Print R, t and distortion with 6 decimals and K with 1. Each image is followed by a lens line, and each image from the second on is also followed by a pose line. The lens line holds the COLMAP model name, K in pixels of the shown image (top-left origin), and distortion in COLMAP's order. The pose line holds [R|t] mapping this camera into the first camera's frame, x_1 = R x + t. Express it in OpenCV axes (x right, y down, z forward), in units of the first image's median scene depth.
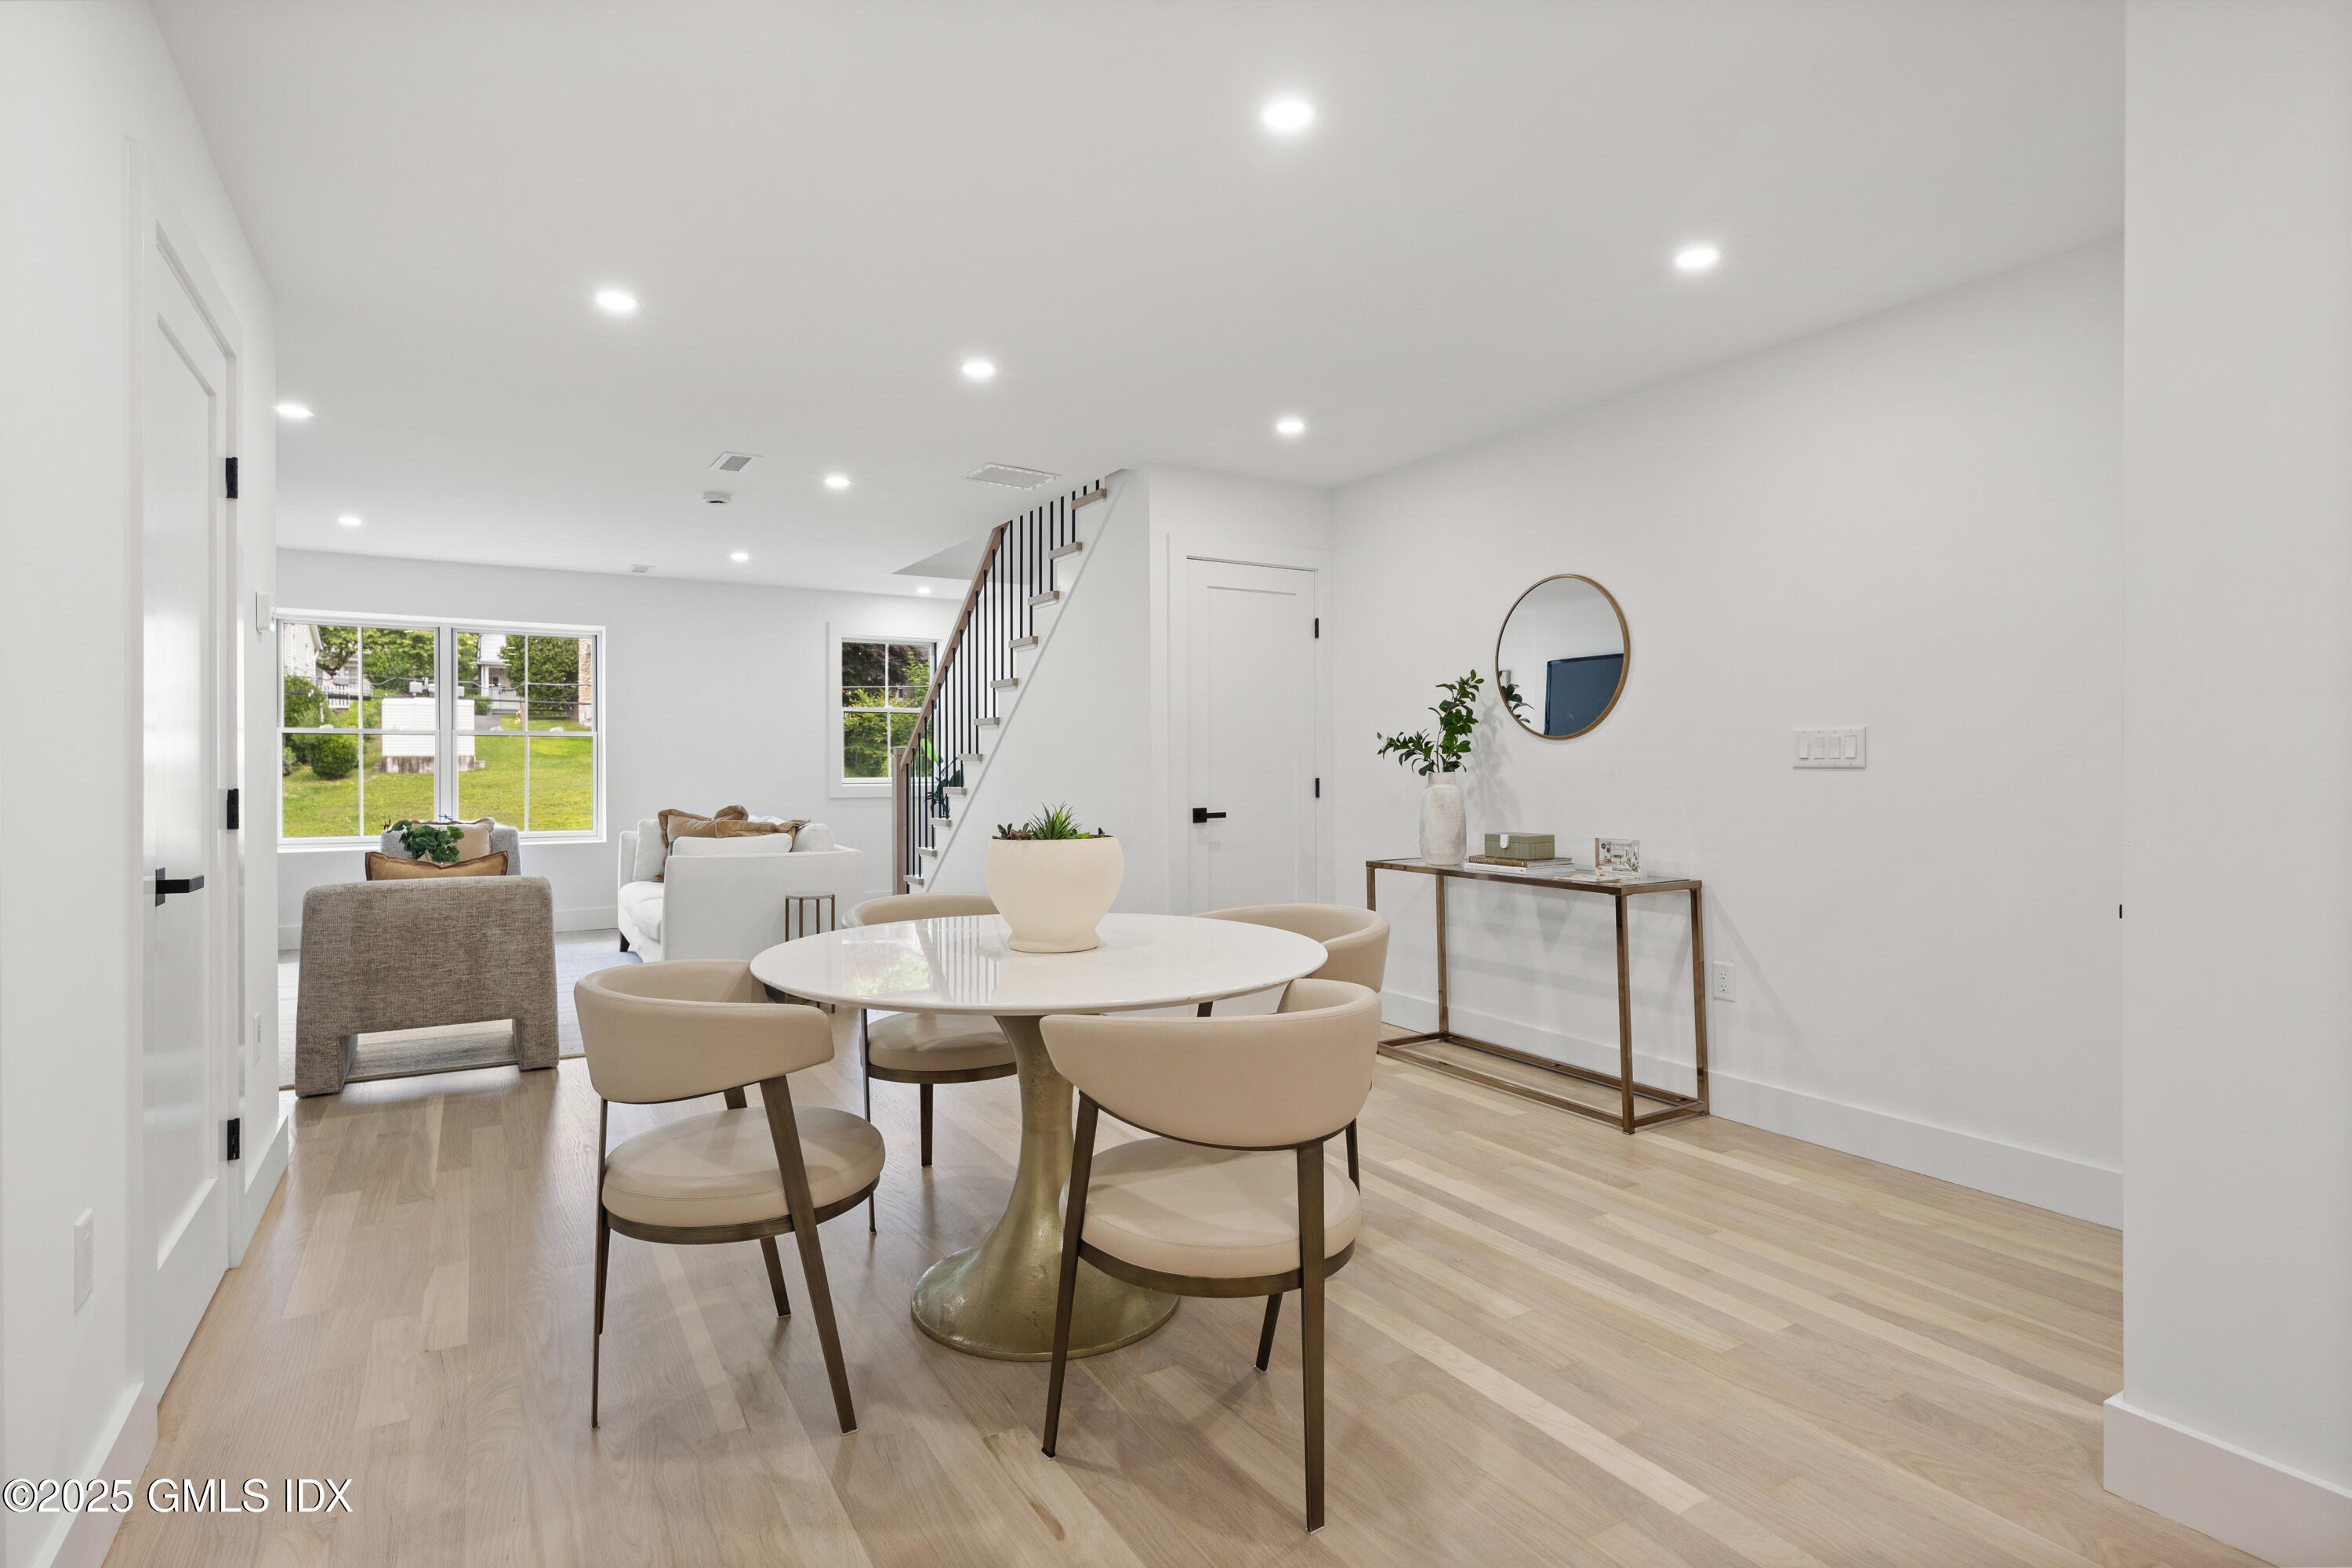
lens RADIAL K [[1163.4, 0, 1165.8], [0, 1163.4, 765.9], [0, 0, 1]] dist [0.001830, 0.000040]
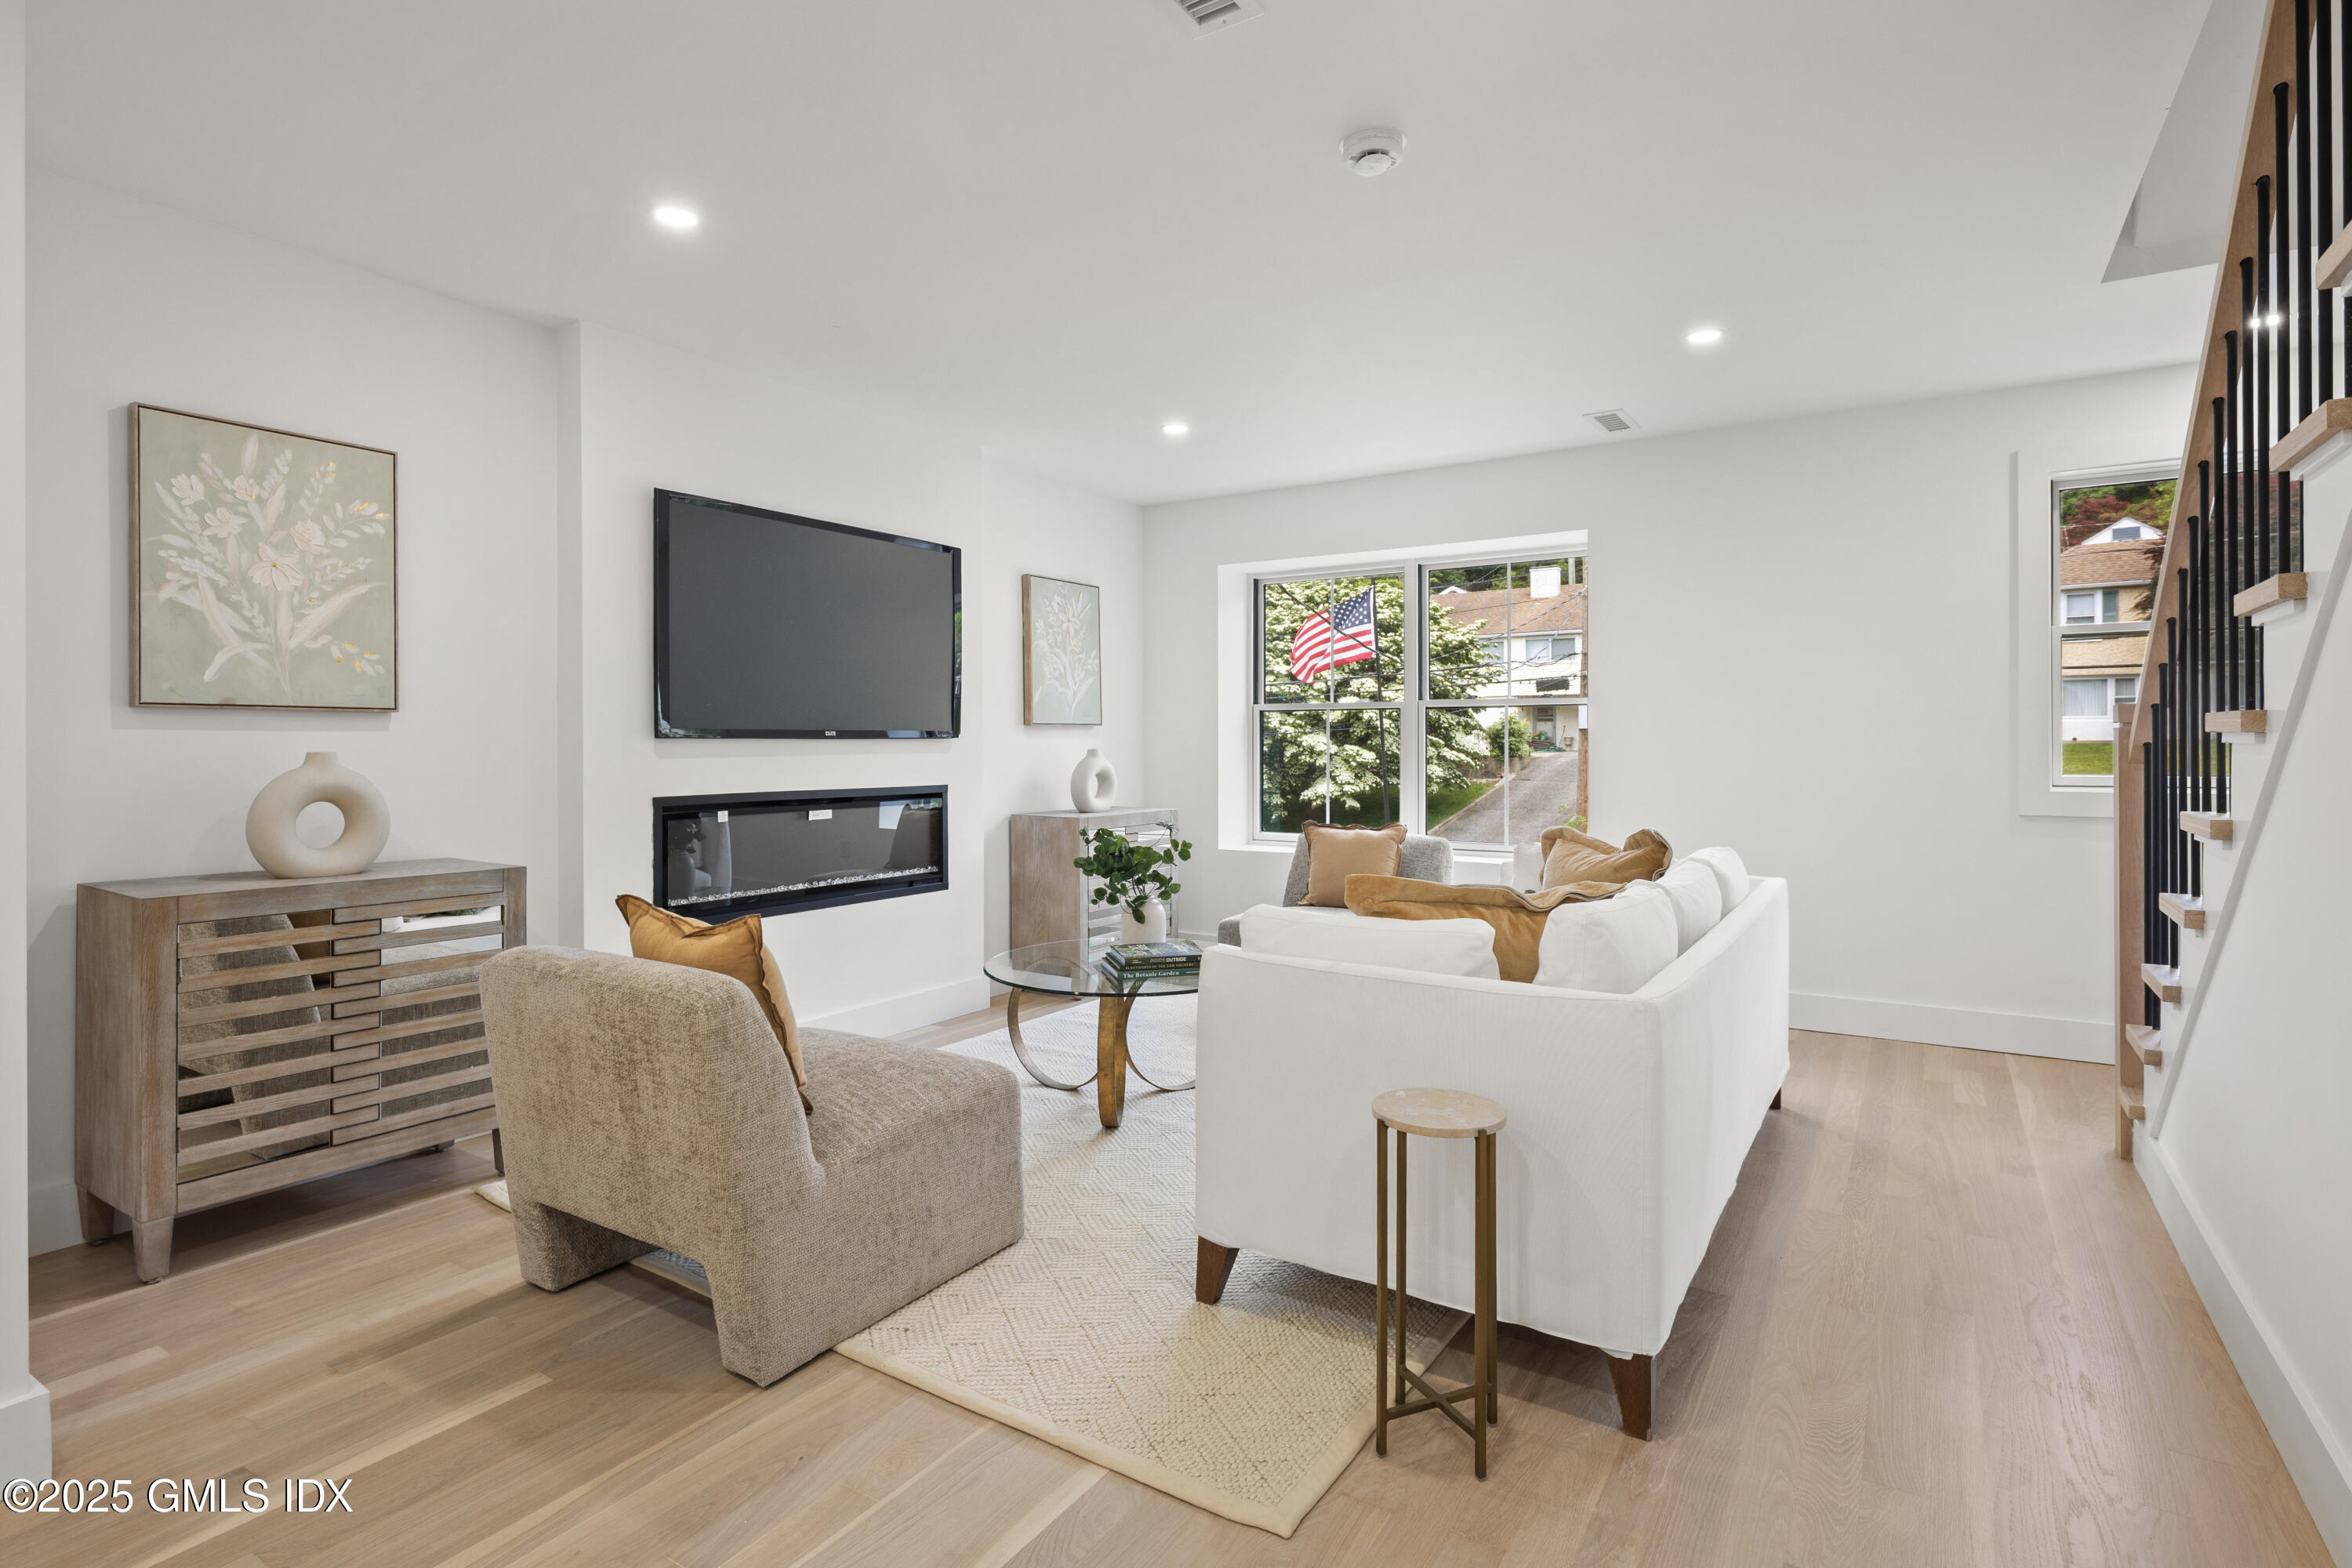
lens RADIAL K [[1154.4, 0, 1174.5], [0, 1154.4, 746.6], [0, 0, 1]] dist [0.003042, 0.000032]
pose [[0.445483, -0.000750, -0.895290, -0.018636], [0.000013, 1.000000, -0.000831, -0.000897], [0.895290, 0.000359, 0.445483, 0.615288]]
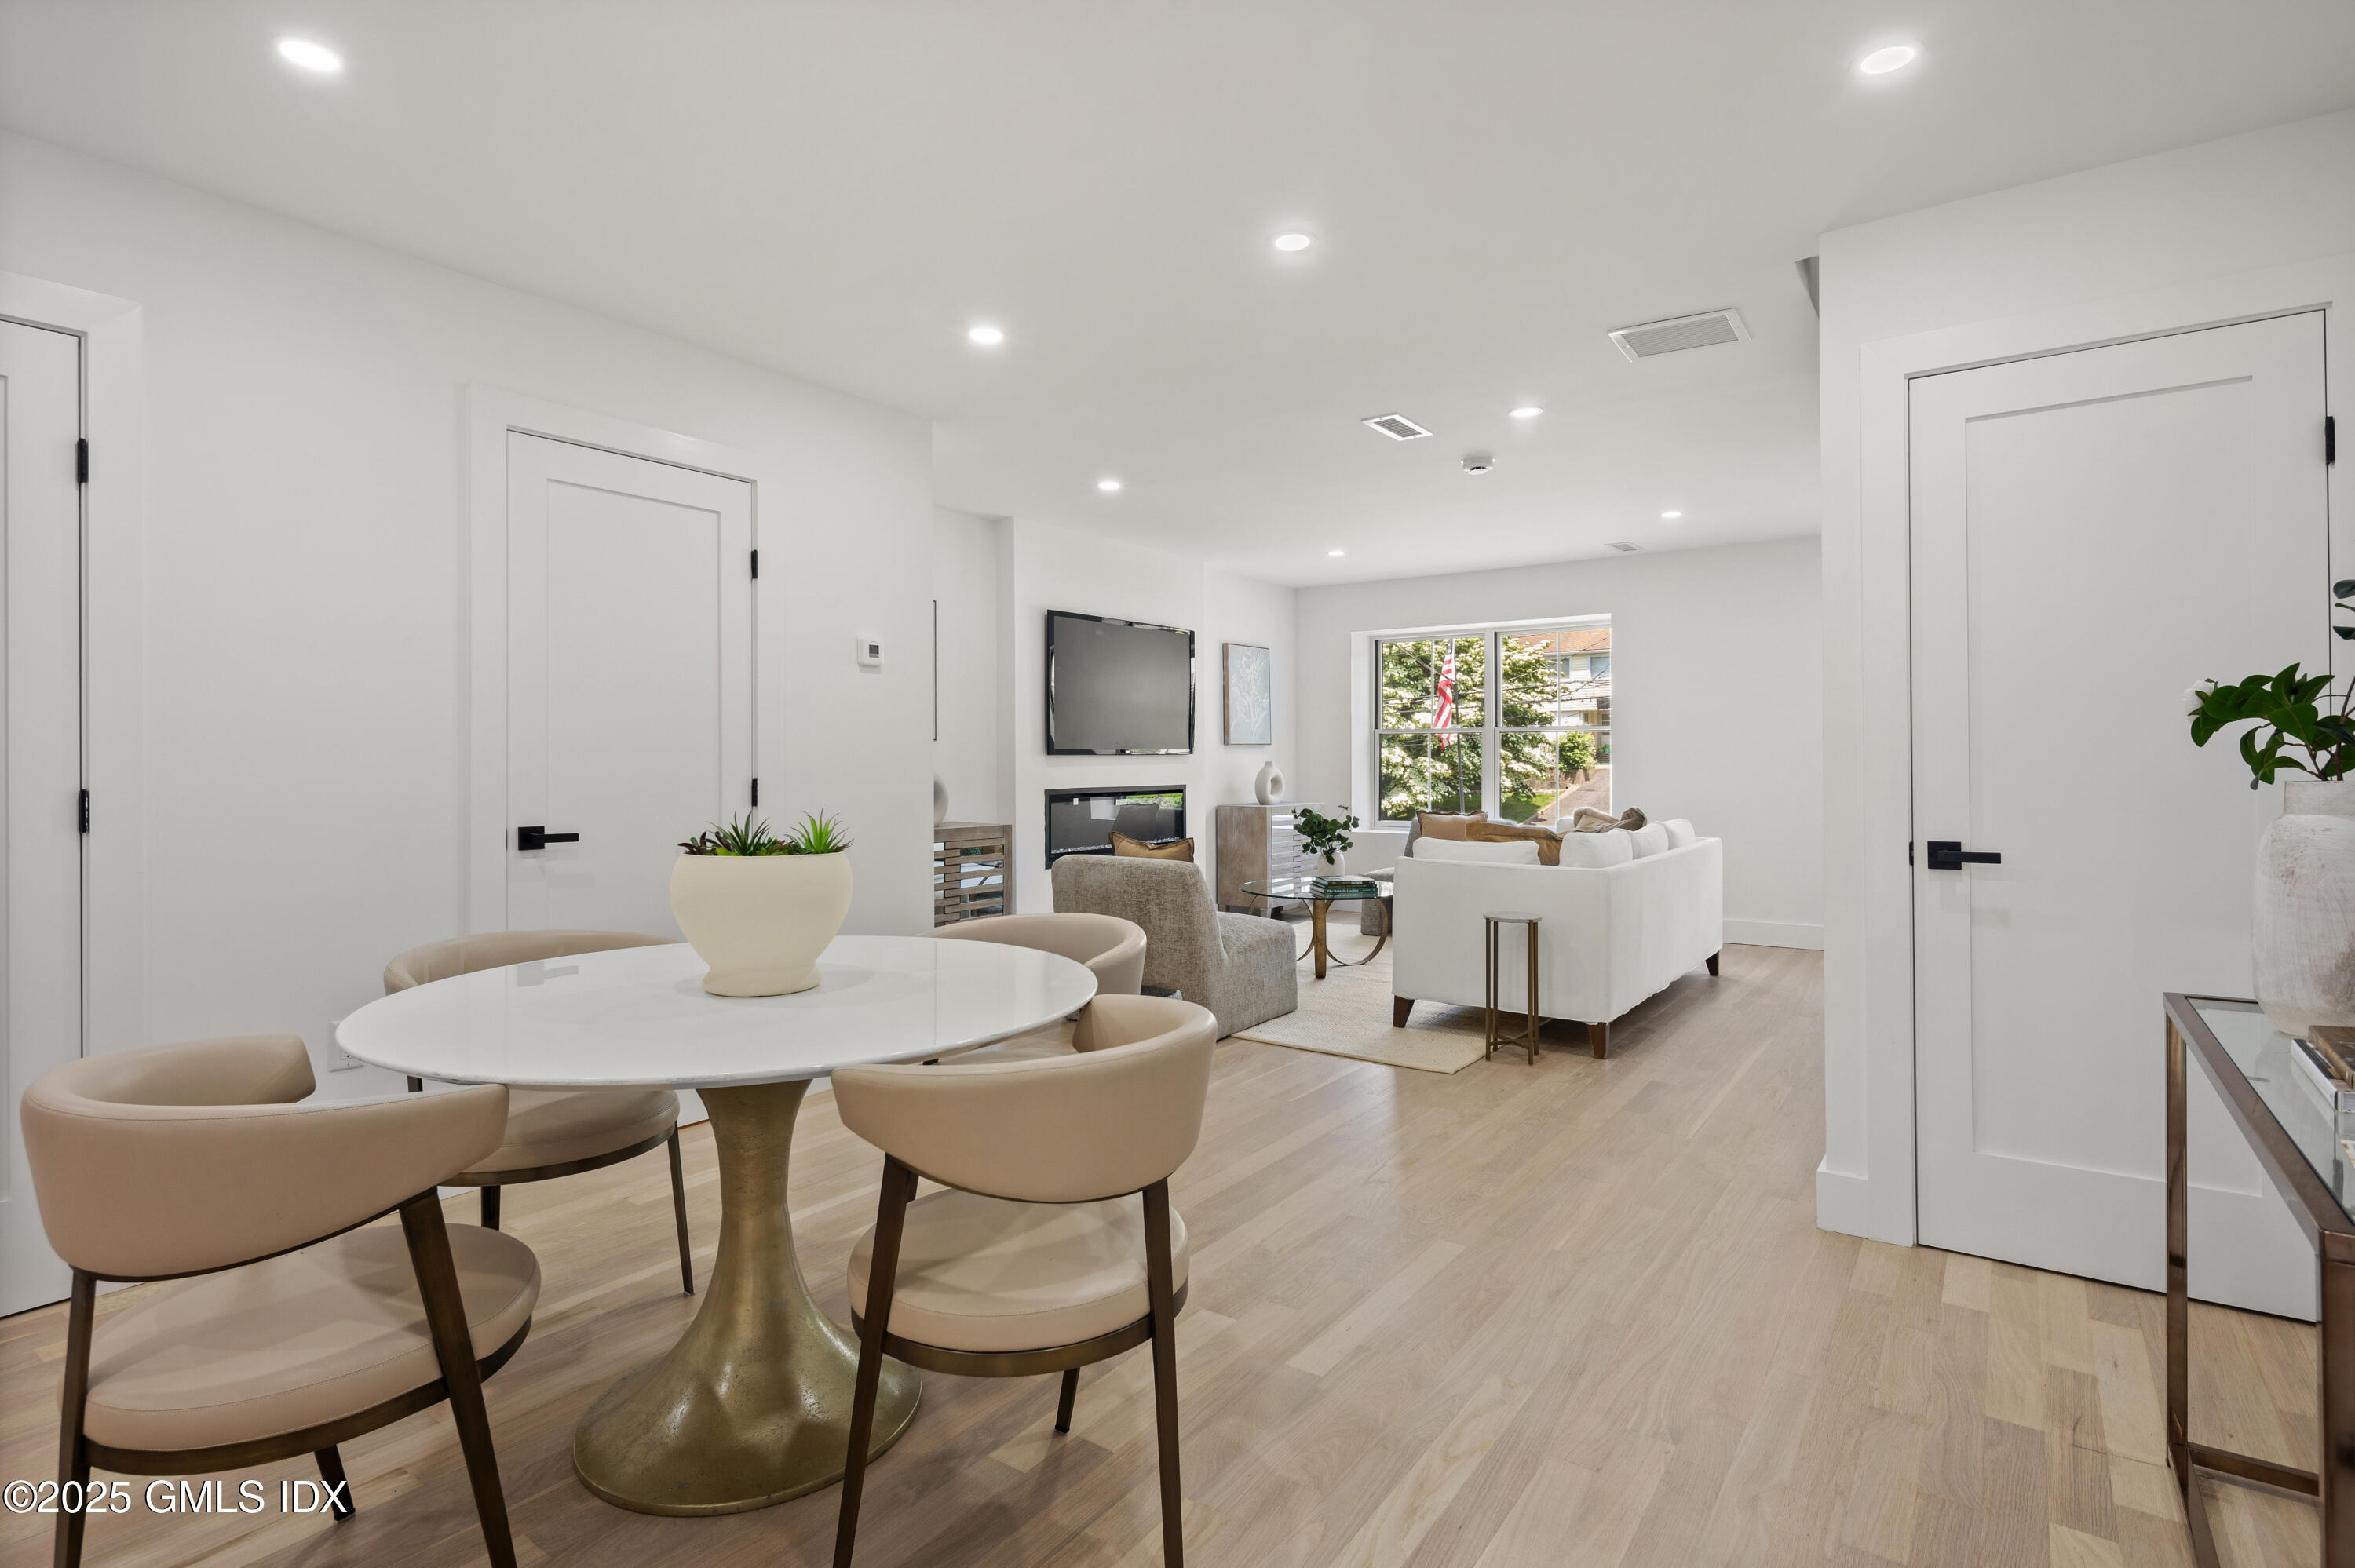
lens RADIAL K [[1149.1, 0, 1174.6], [0, 1149.1, 758.5], [0, 0, 1]] dist [0.001334, -0.000303]
pose [[0.394989, -0.001810, -0.918684, 0.284895], [0.000858, 0.999998, -0.001601, -0.000893], [0.918685, -0.000156, 0.394990, 0.361923]]
